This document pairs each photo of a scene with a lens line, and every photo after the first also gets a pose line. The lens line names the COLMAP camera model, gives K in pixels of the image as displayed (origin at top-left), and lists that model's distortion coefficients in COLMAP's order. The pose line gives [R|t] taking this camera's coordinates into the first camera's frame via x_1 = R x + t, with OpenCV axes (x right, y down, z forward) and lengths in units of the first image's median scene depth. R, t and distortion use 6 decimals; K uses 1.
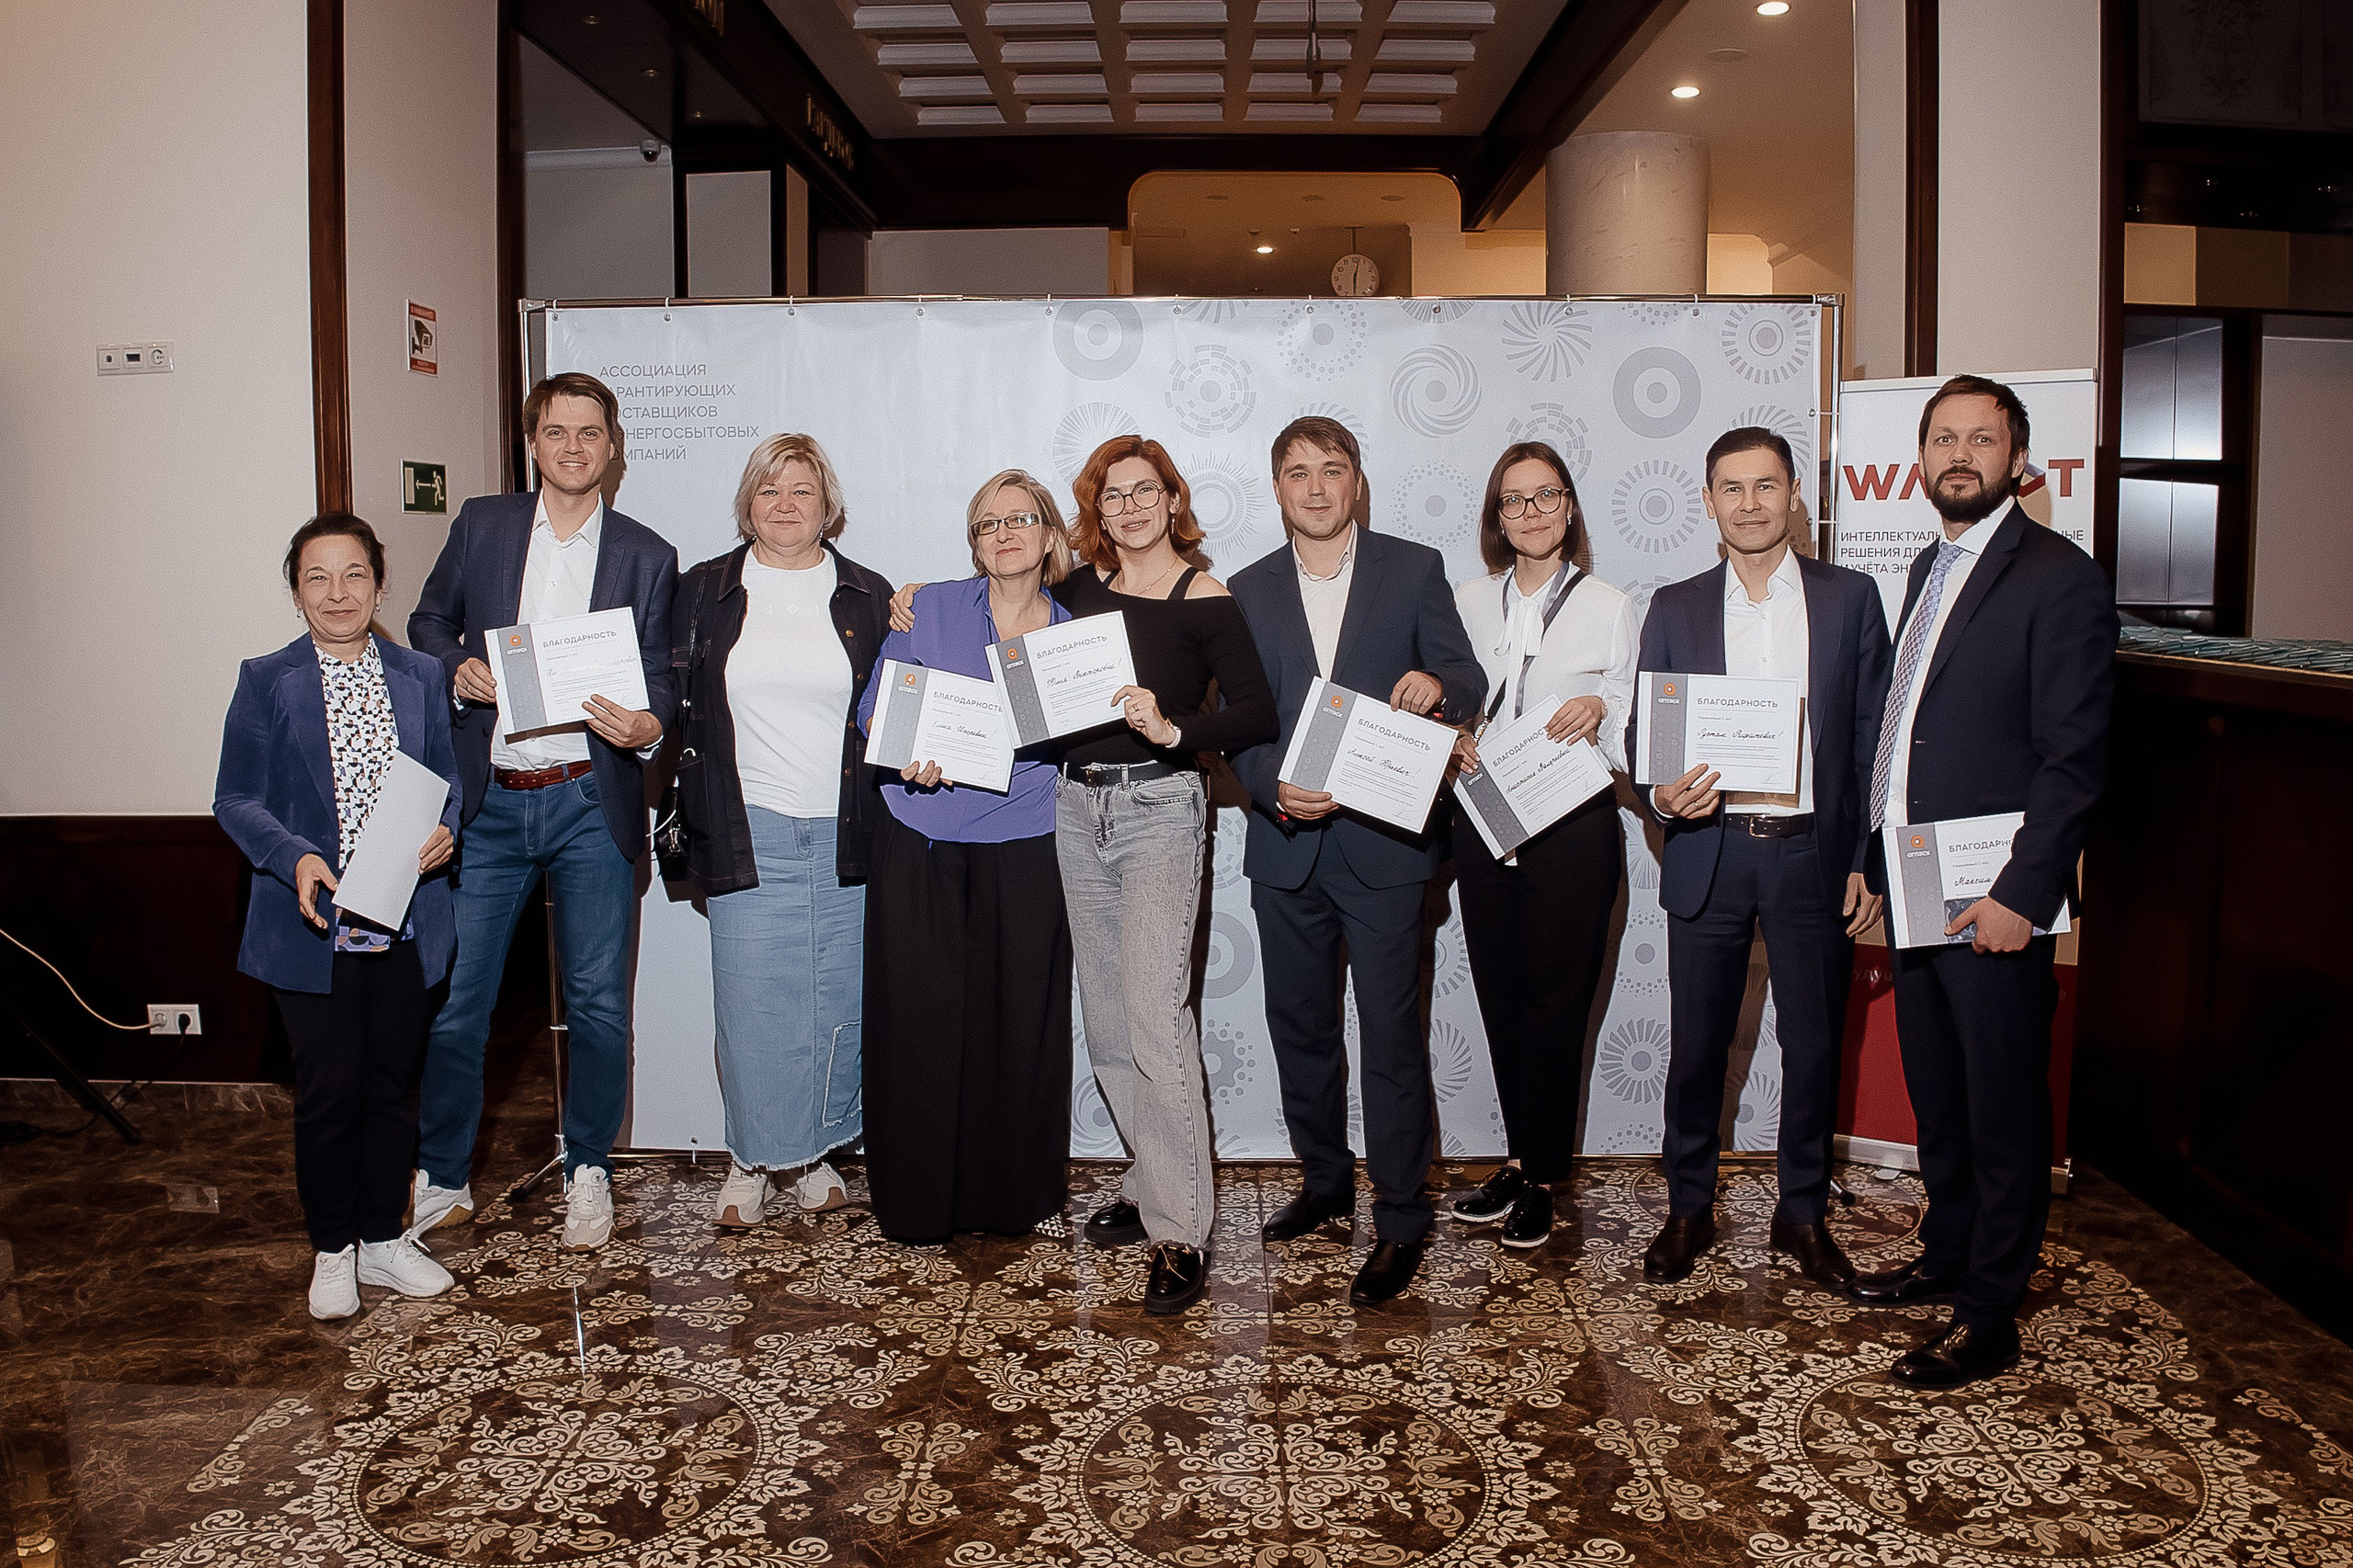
lens RADIAL K [[1776.0, 0, 1189.3], [0, 1776.0, 777.9], [0, 0, 1]] dist [-0.158320, 0.047916]
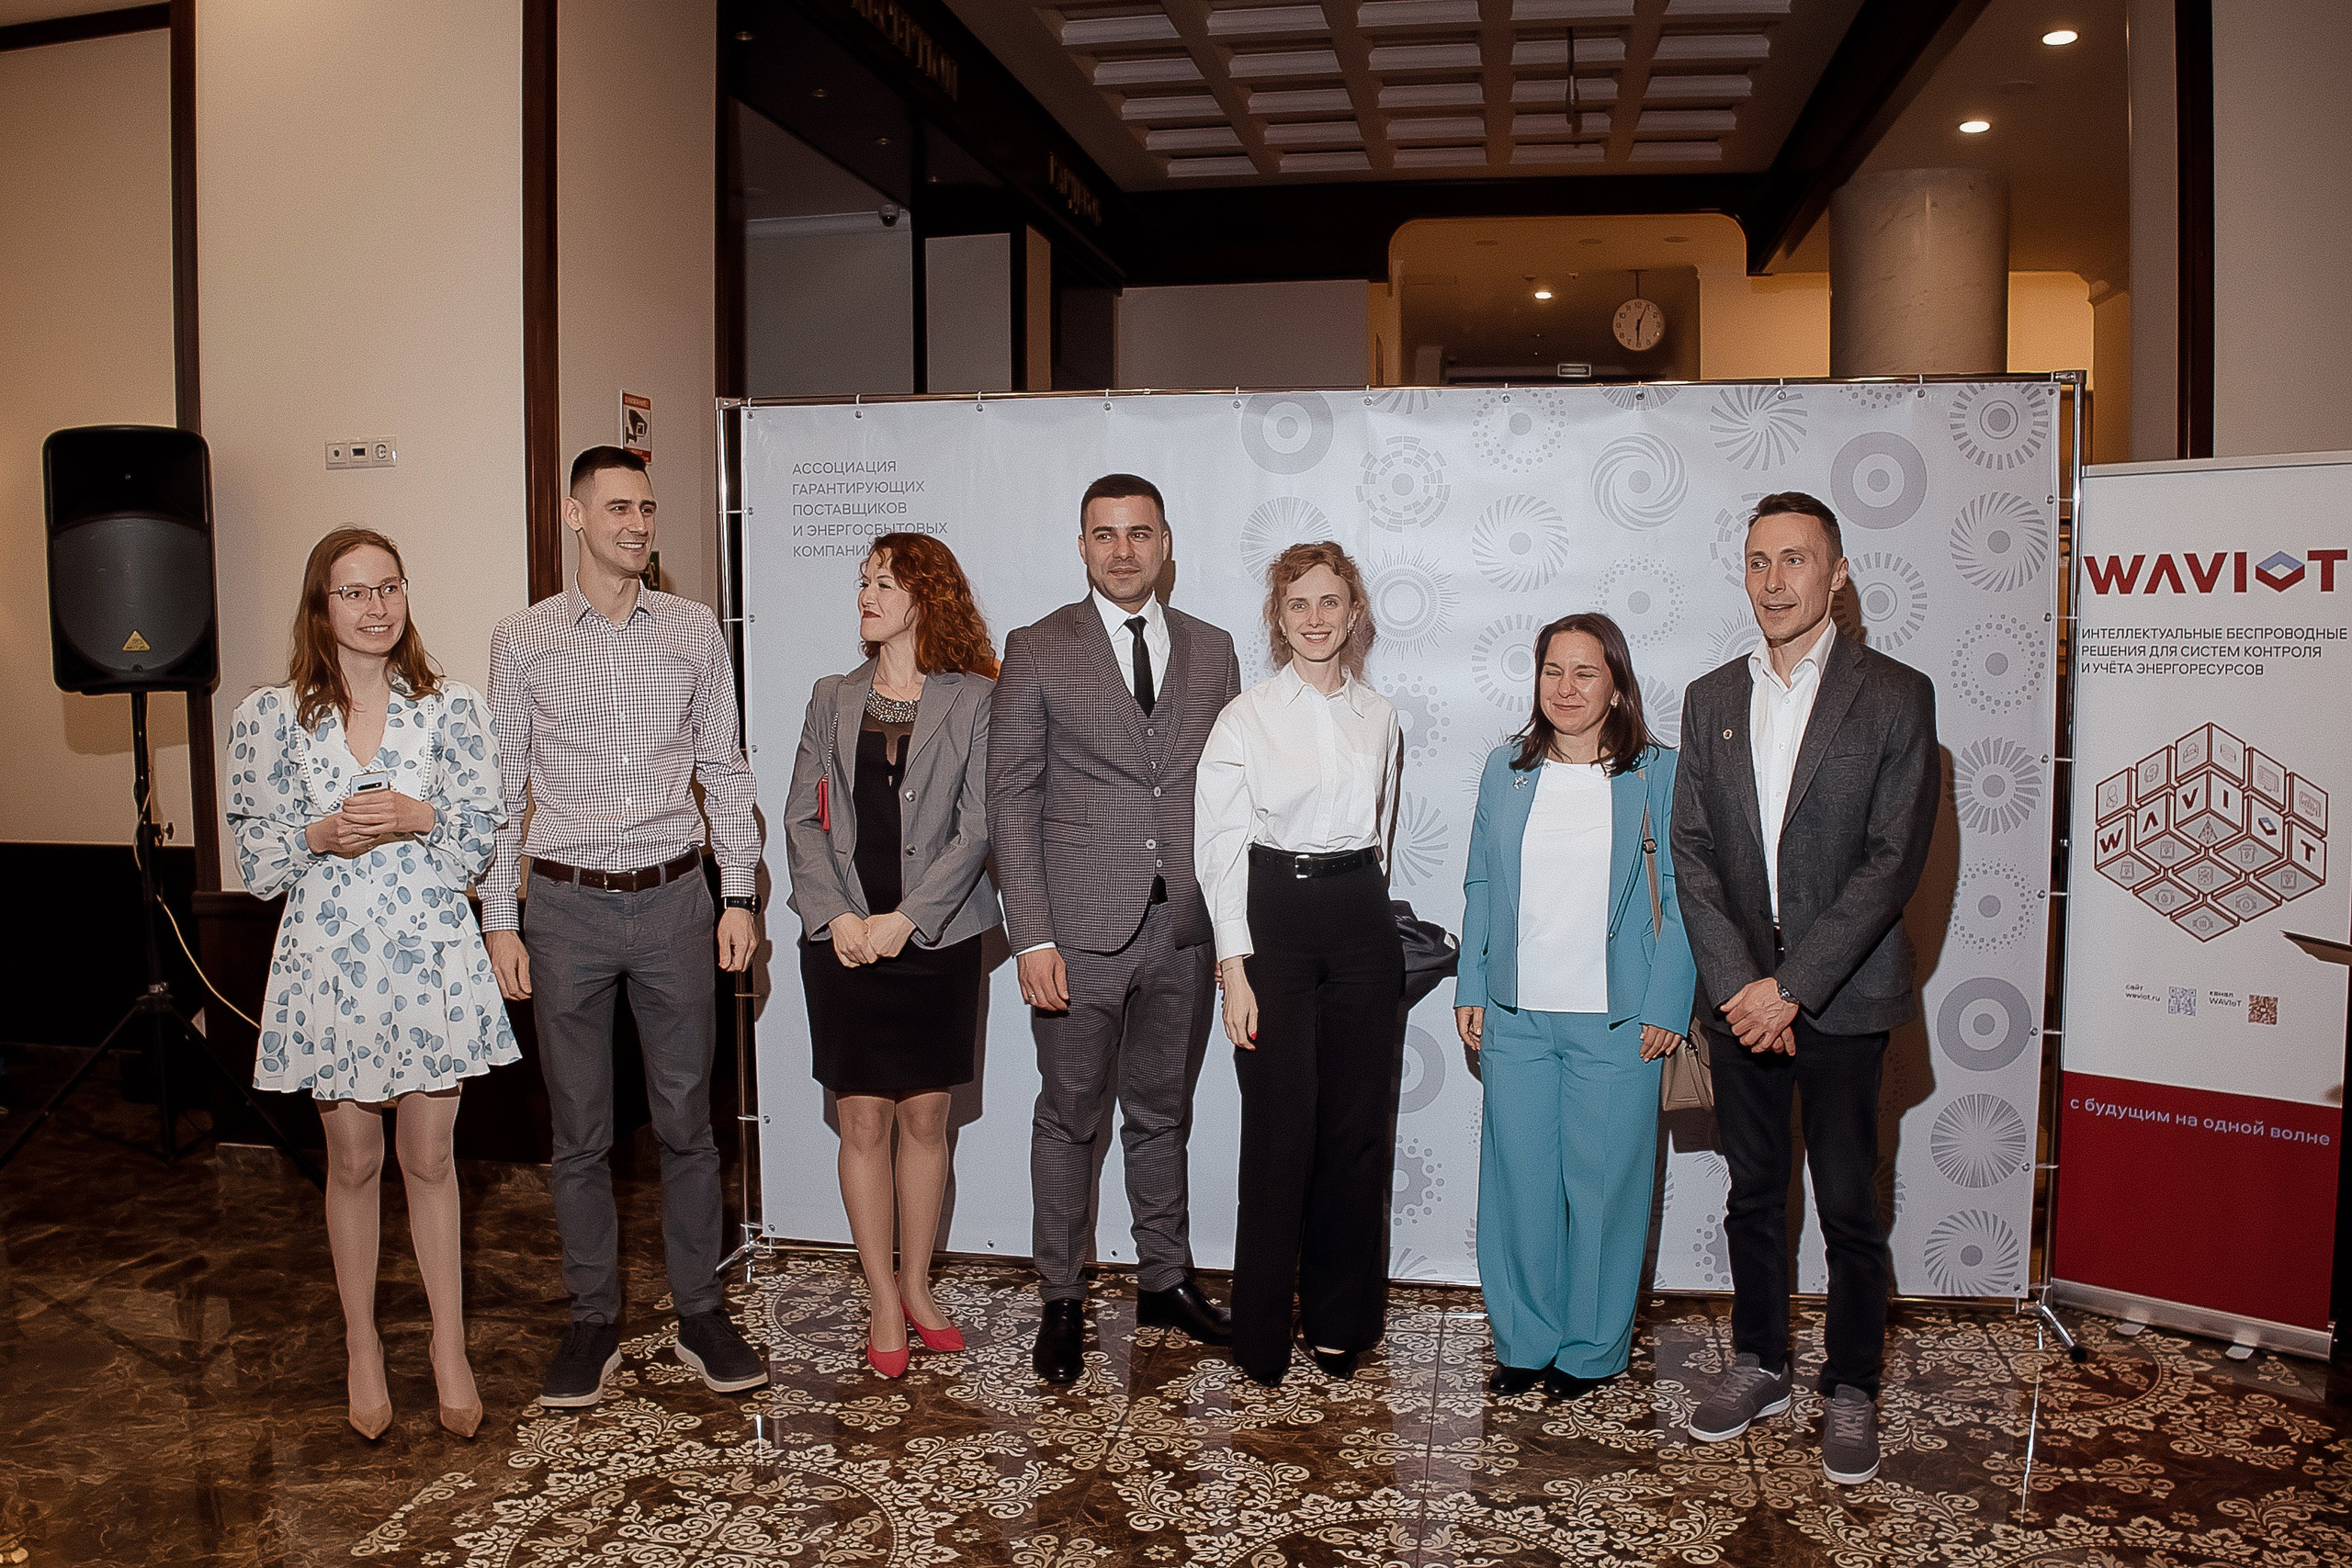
lens RADIAL K [[1900.6, 0, 1166.6], [0, 1900.6, 787.9], [0, 0, 1]] dist [-0.159582, 0.049661]
pose [[0.985407, 0.011567, -0.169819, 0.078484], [-0.016652, 0.999454, -0.028548, -0.026697], [0.169396, 0.030959, 0.985062, -0.048147]]
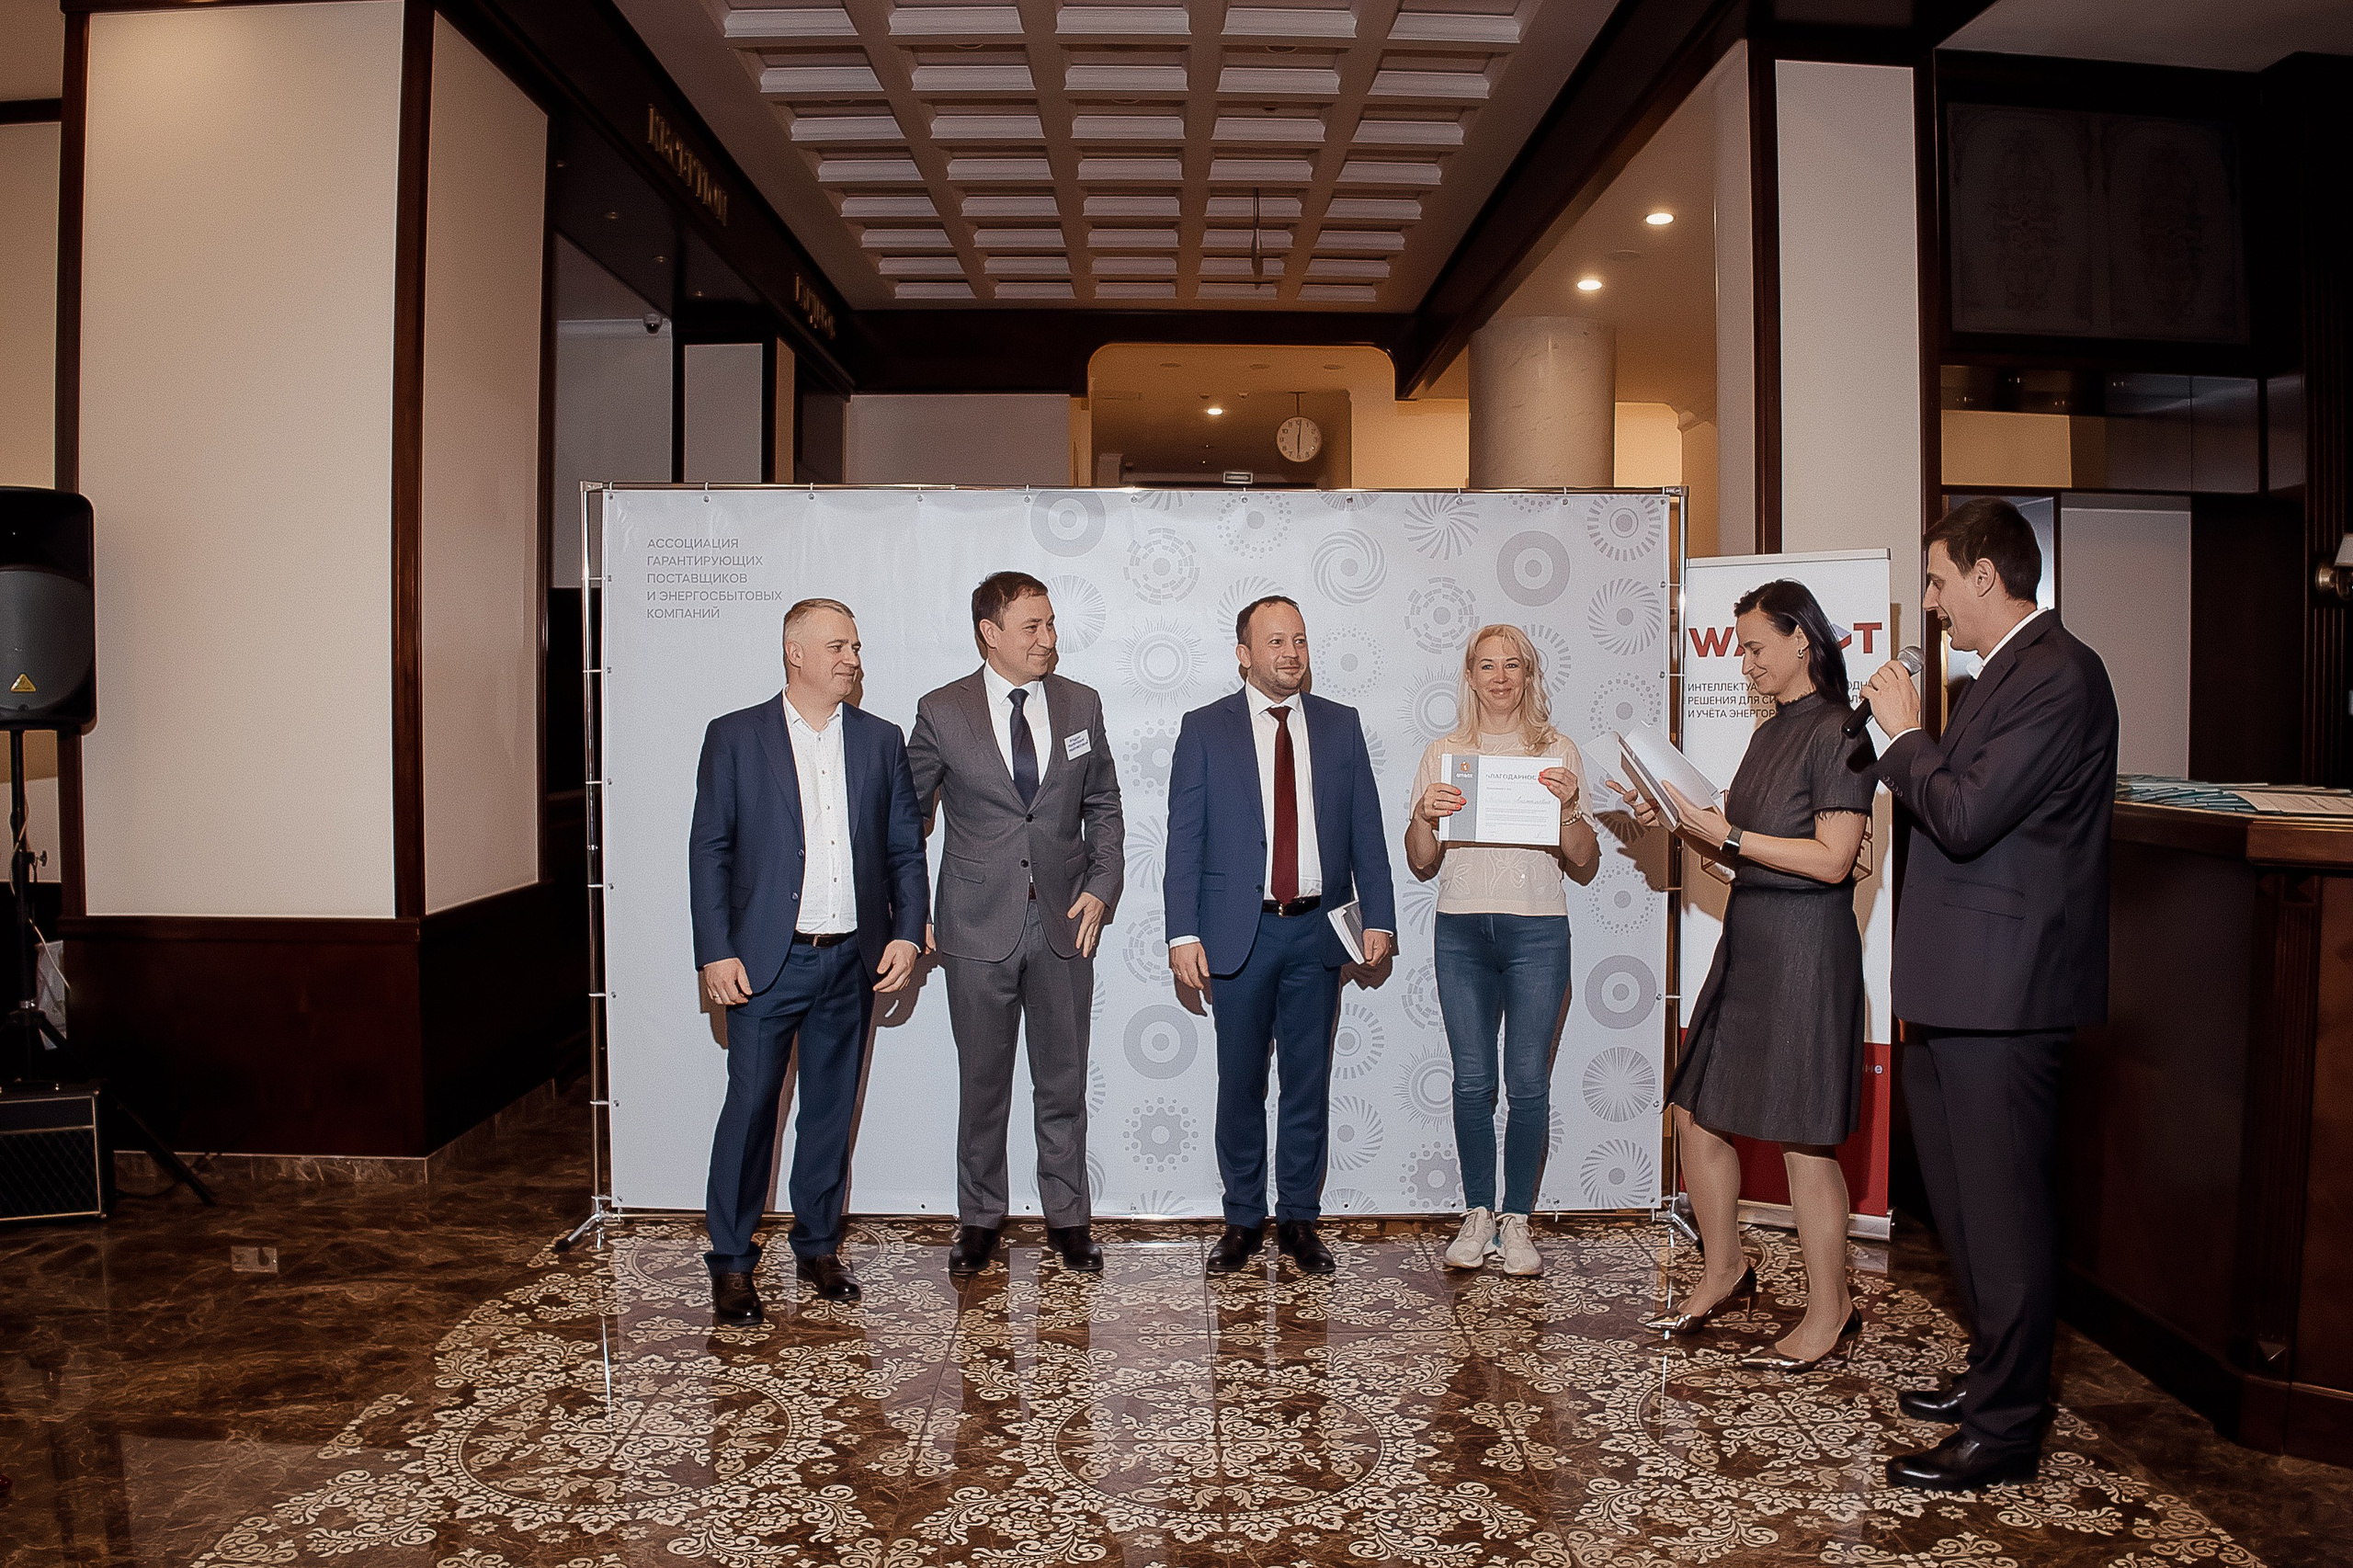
lens RADIAL K [[1779.9, 0, 1200.9], [0, 1779.9, 759.1], [0, 0, 1]] dist [-0.160740, 0.052106]
pose [[0.999436, 0.004368, 0.033281, -0.001430], [-0.001402, 0.996066, -0.088601, 0.023557], [-0.033537, 0.088504, 0.995511, -0.246115]]
